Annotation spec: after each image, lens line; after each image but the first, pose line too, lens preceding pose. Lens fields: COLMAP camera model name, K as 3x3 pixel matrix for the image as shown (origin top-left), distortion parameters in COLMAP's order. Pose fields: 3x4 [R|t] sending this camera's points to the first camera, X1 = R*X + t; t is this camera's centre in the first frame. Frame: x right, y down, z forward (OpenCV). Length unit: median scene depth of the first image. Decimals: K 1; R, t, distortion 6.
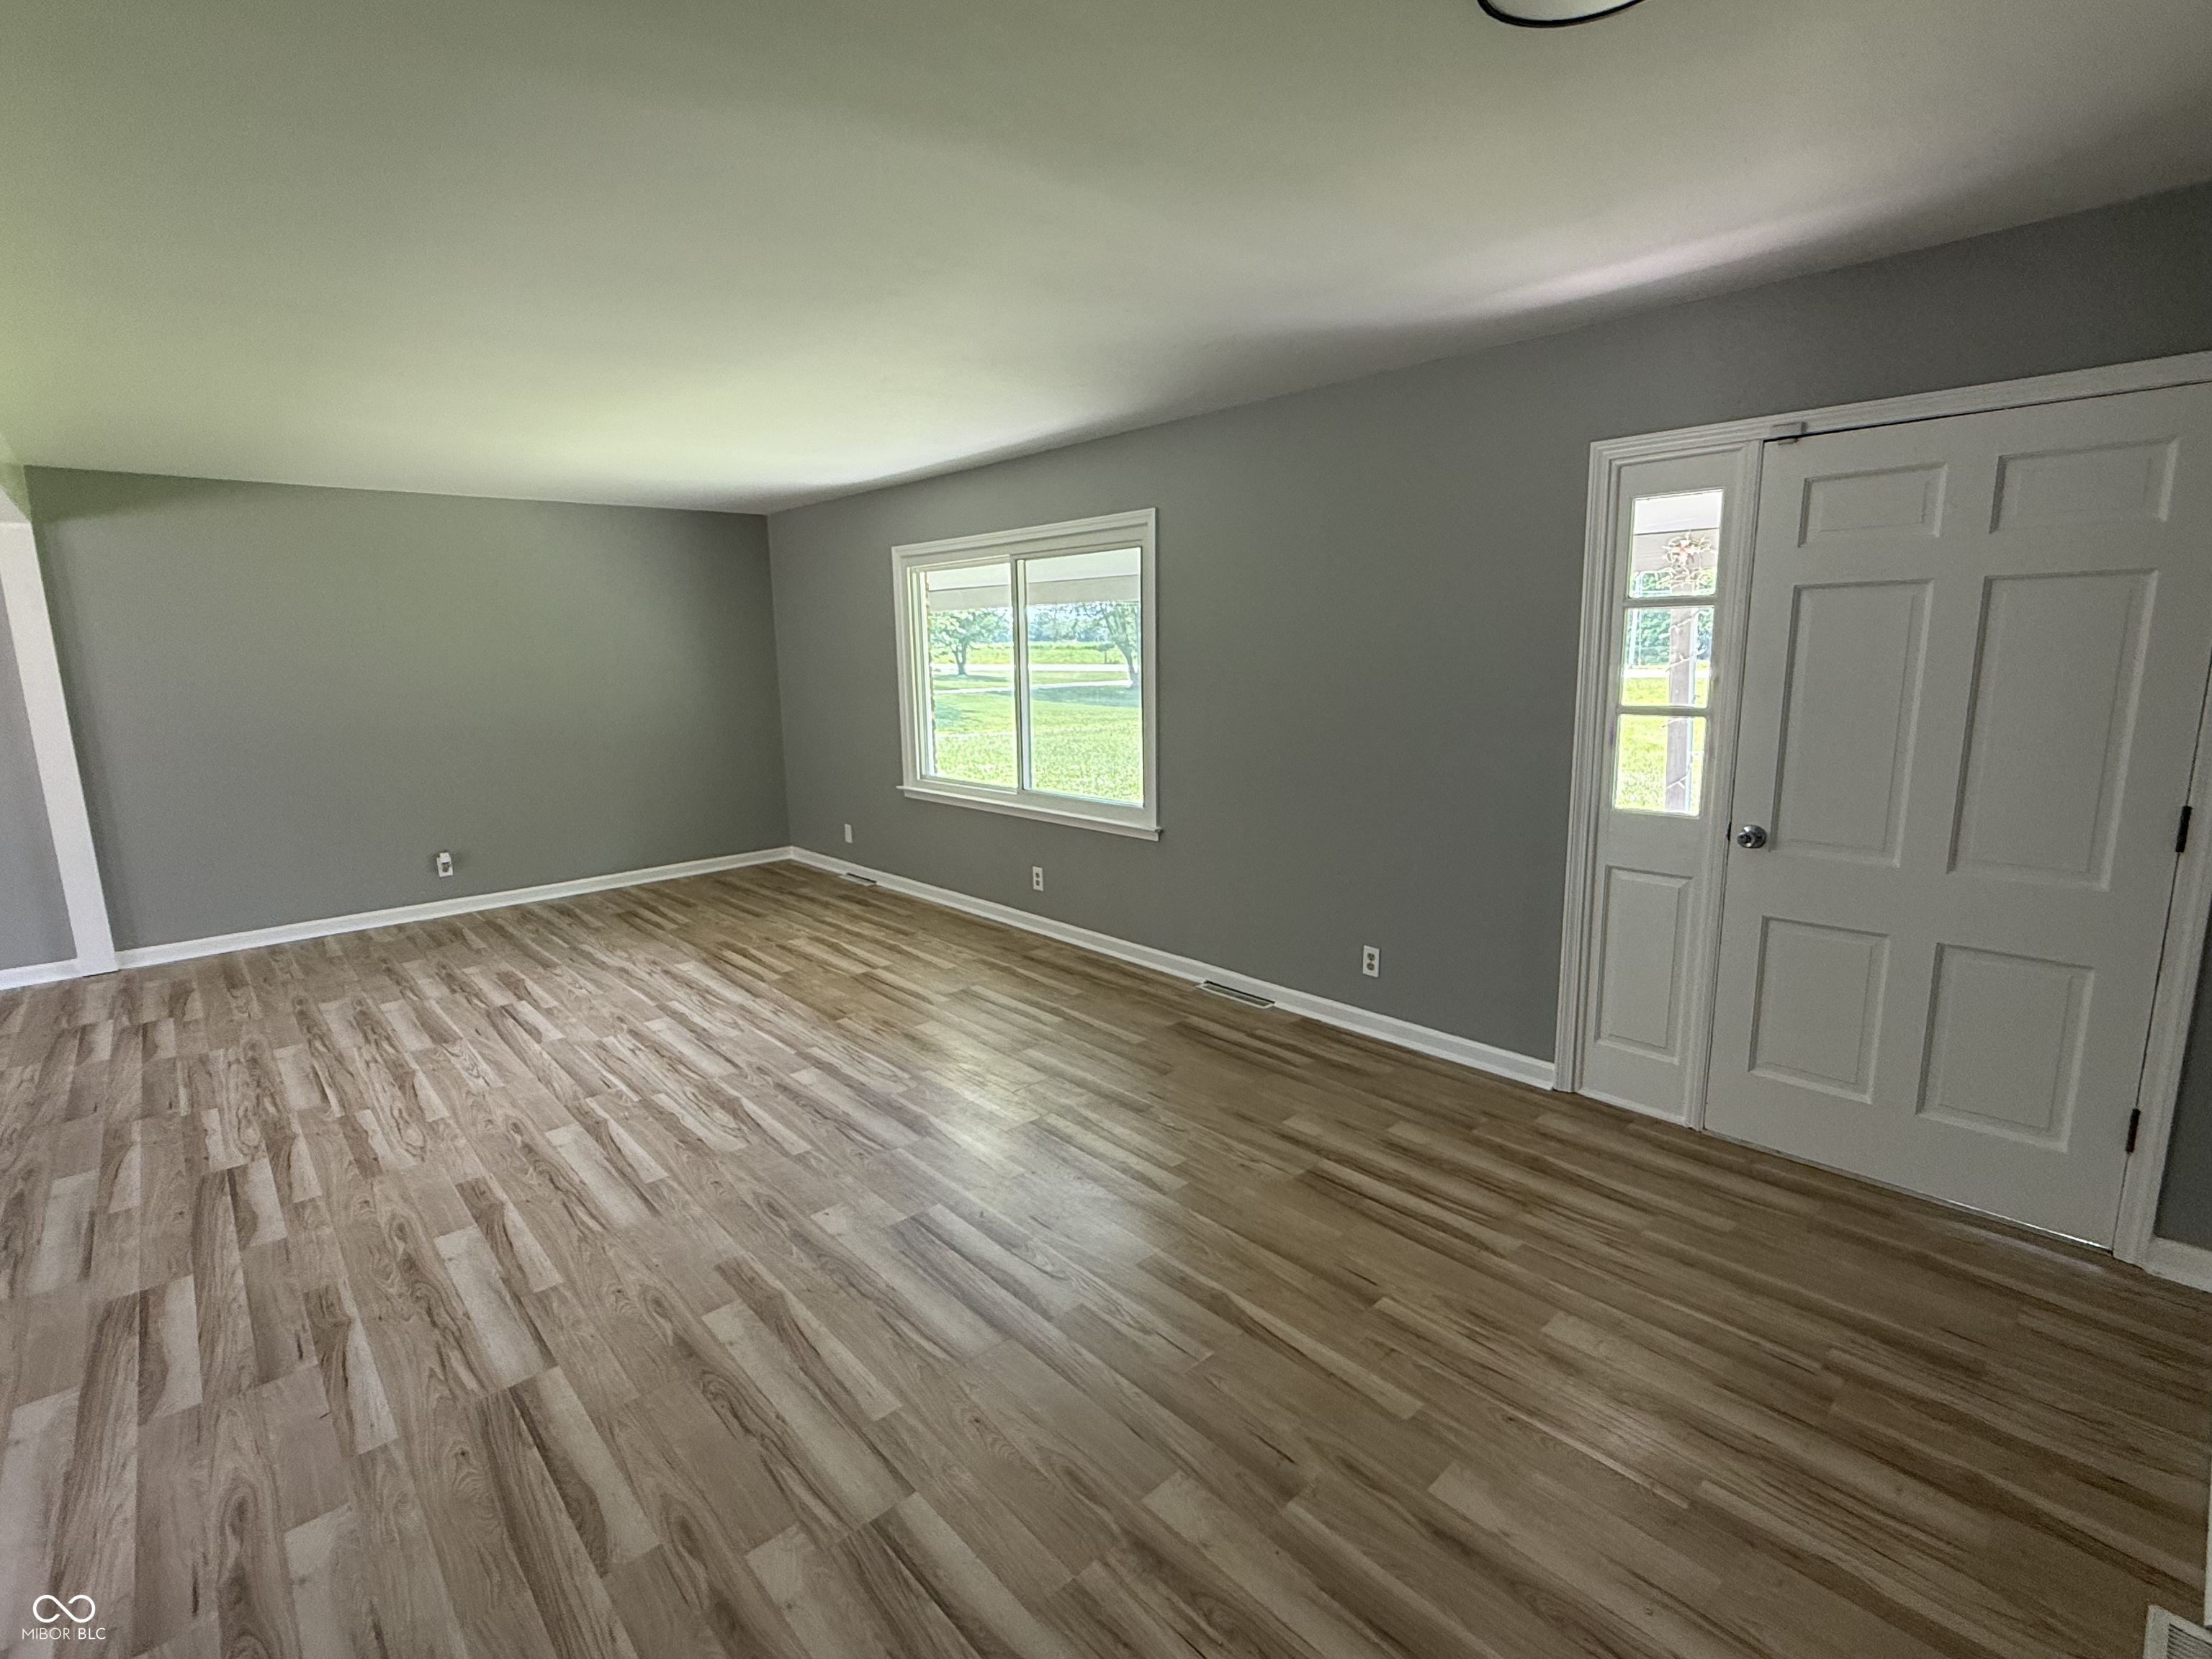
lens RADIAL K [[1039.3, 0, 1099.0], [0, 1039.3, 827.5], [0, 0, 1]] dist [0.002492, -0.000301]
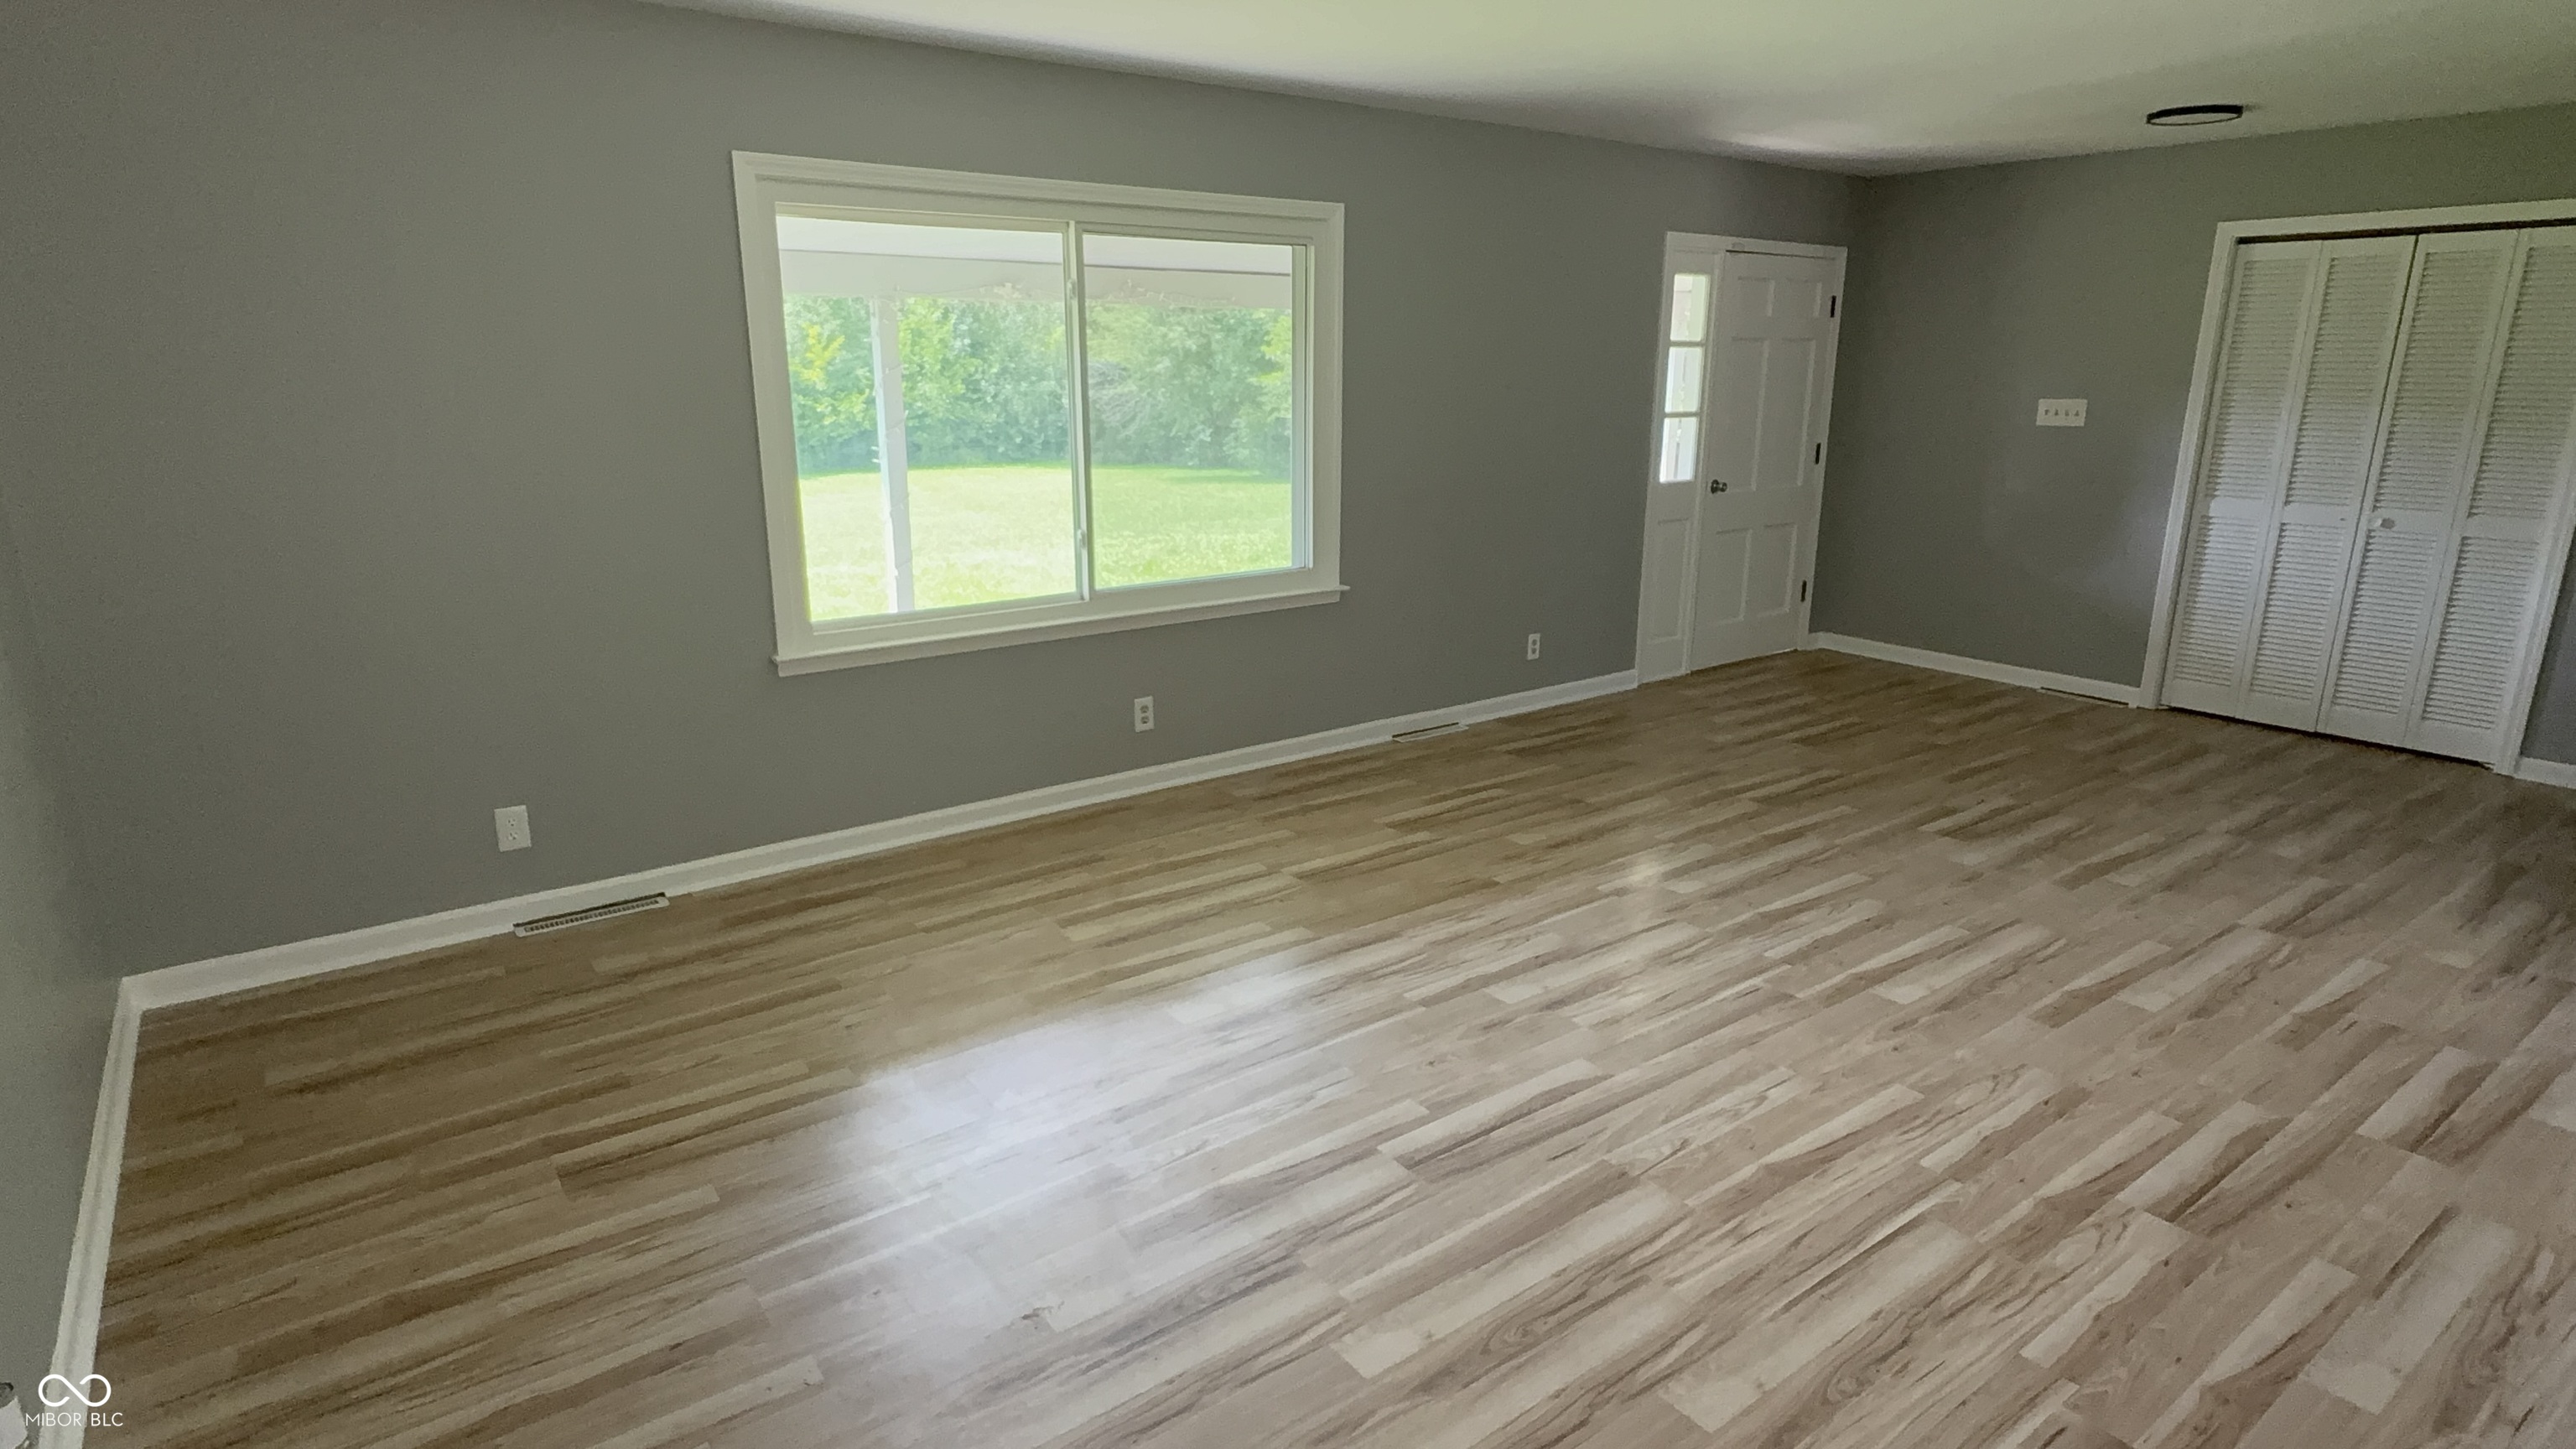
lens RADIAL K [[1377.4, 0, 1275.9], [0, 1377.4, 729.1], [0, 0, 1]] dist [0.000383, 0.000948]
pose [[0.091567, -0.241091, 0.966173, -1.508144], [0.172142, 0.959474, 0.223105, -0.208515], [-0.980807, 0.145890, 0.129359, 1.292625]]
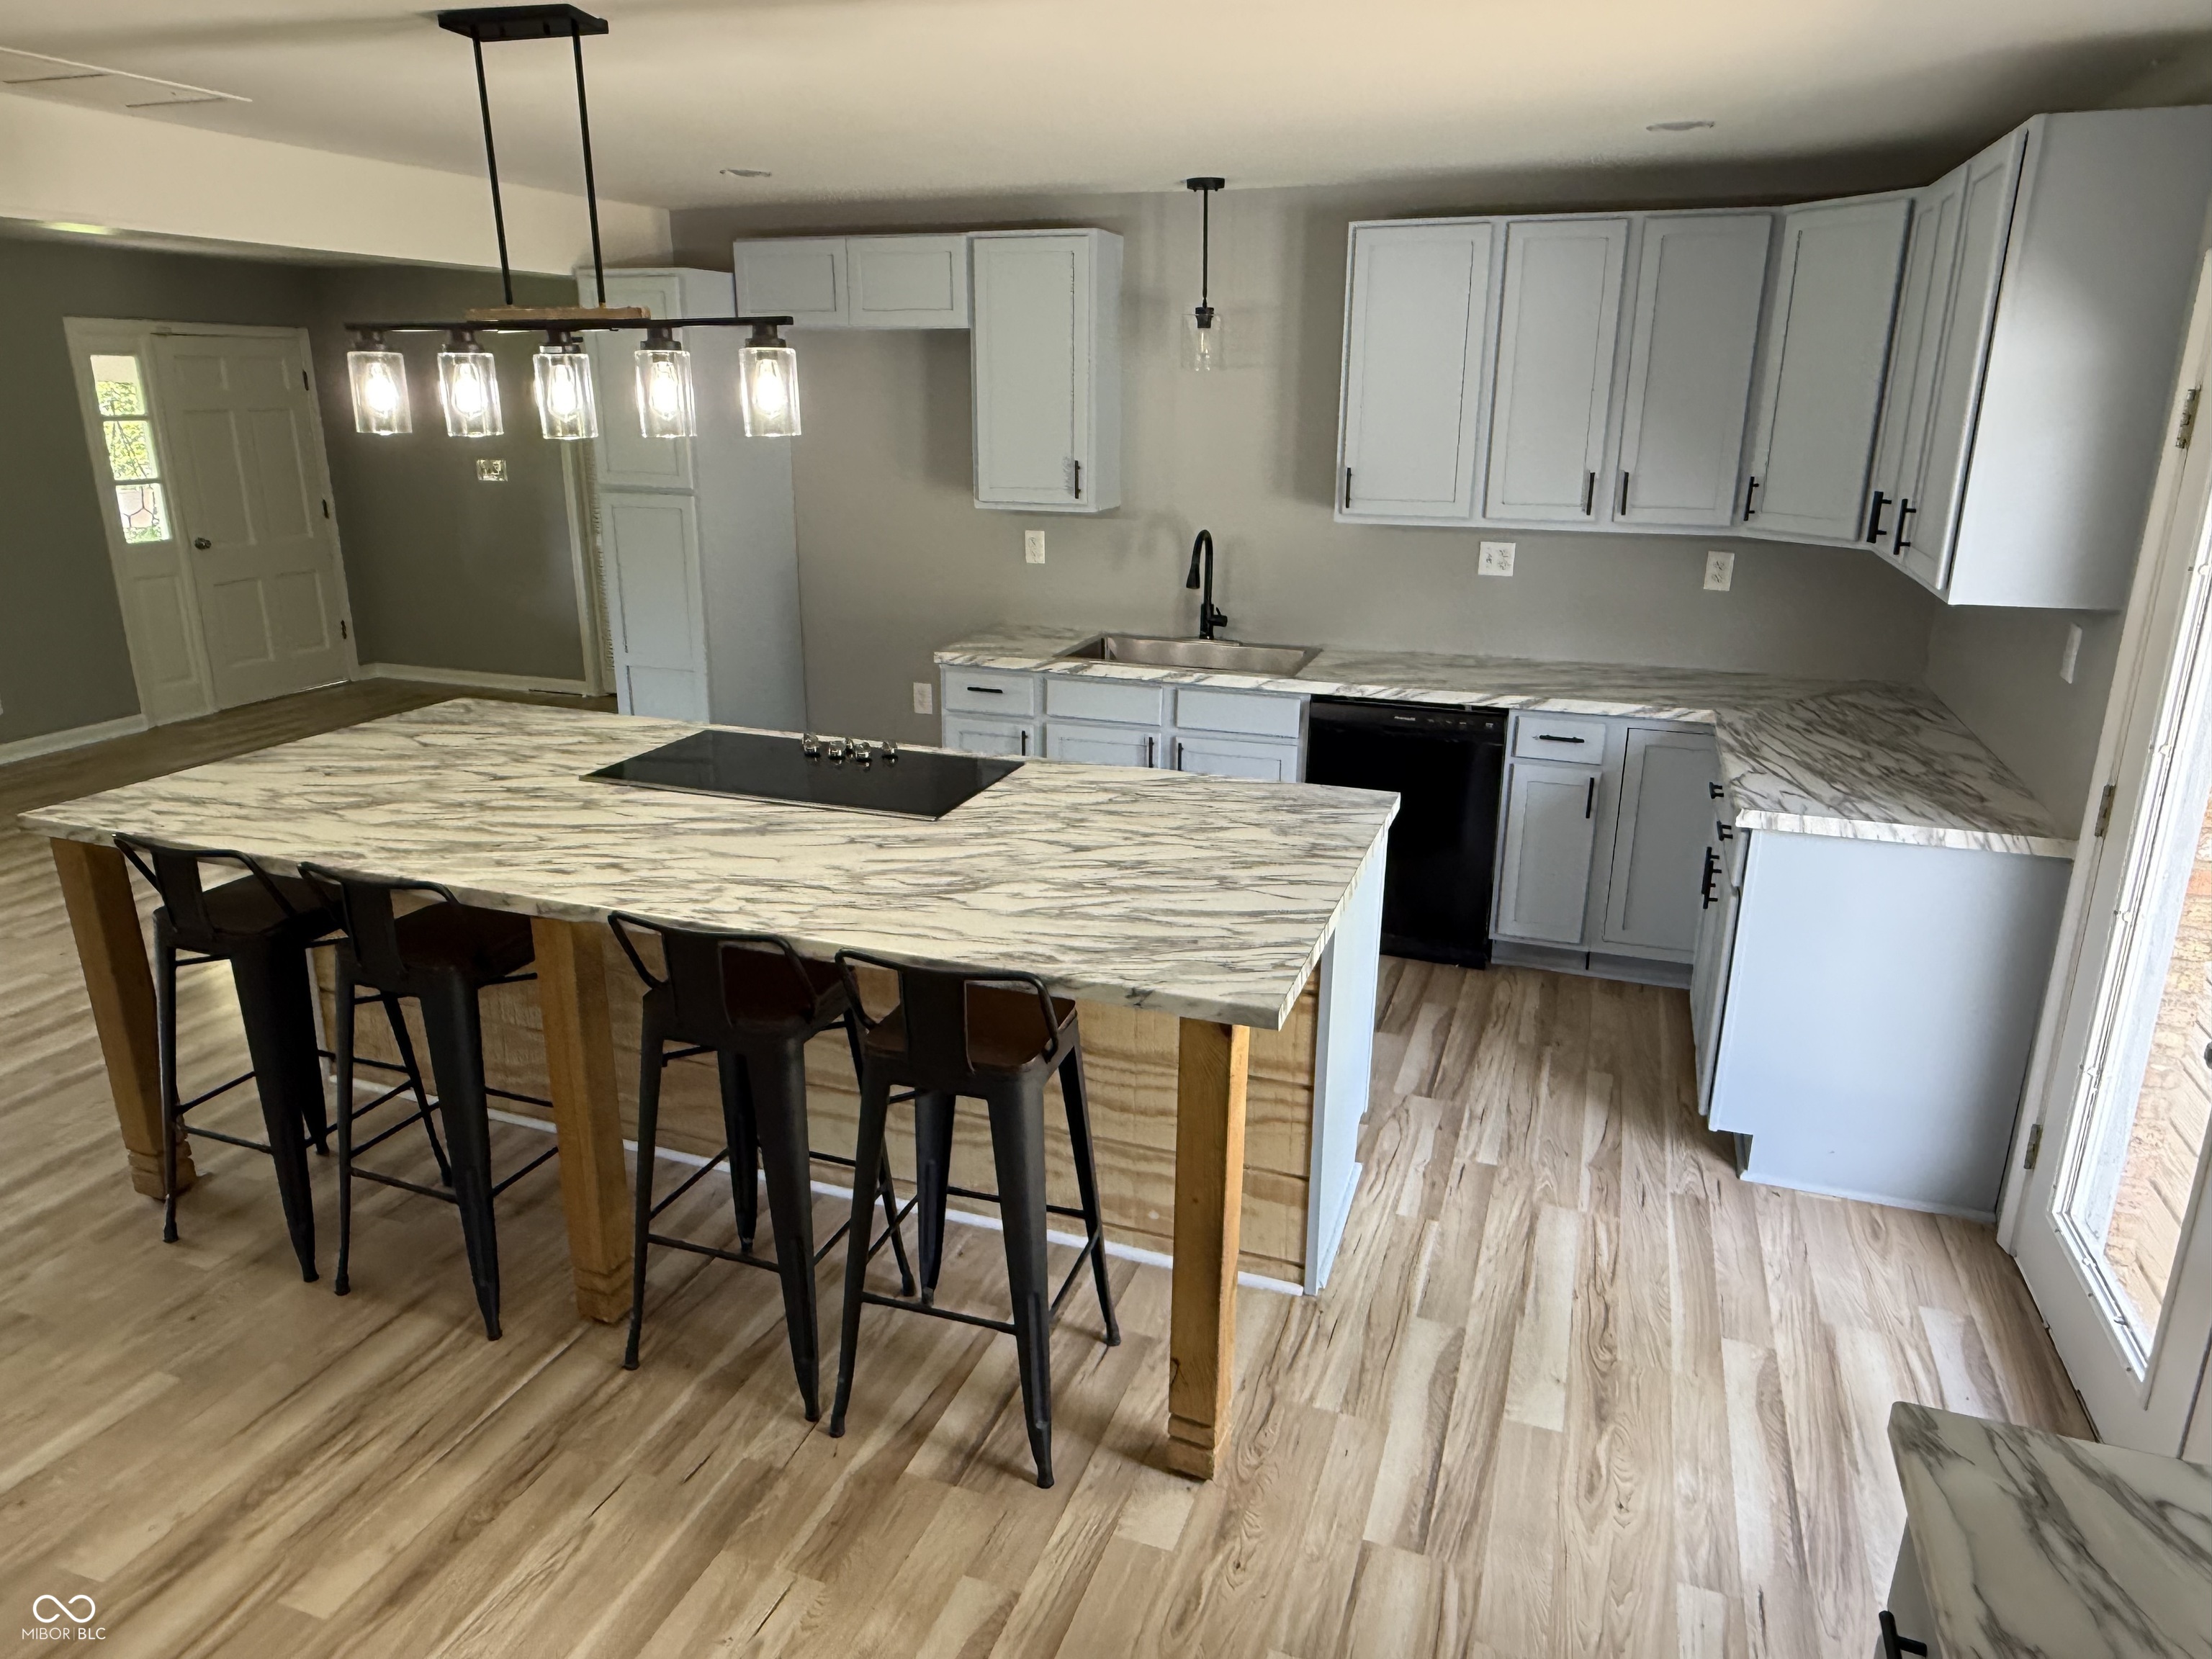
lens RADIAL K [[1410.9, 0, 1105.8], [0, 1410.9, 839.5], [0, 0, 1]] dist [-0.004462, -0.002756]
pose [[-0.473952, -0.256061, 0.842497, -2.179892], [0.151006, 0.918976, 0.364254, -0.161430], [-0.867506, 0.299861, -0.396884, 0.653699]]
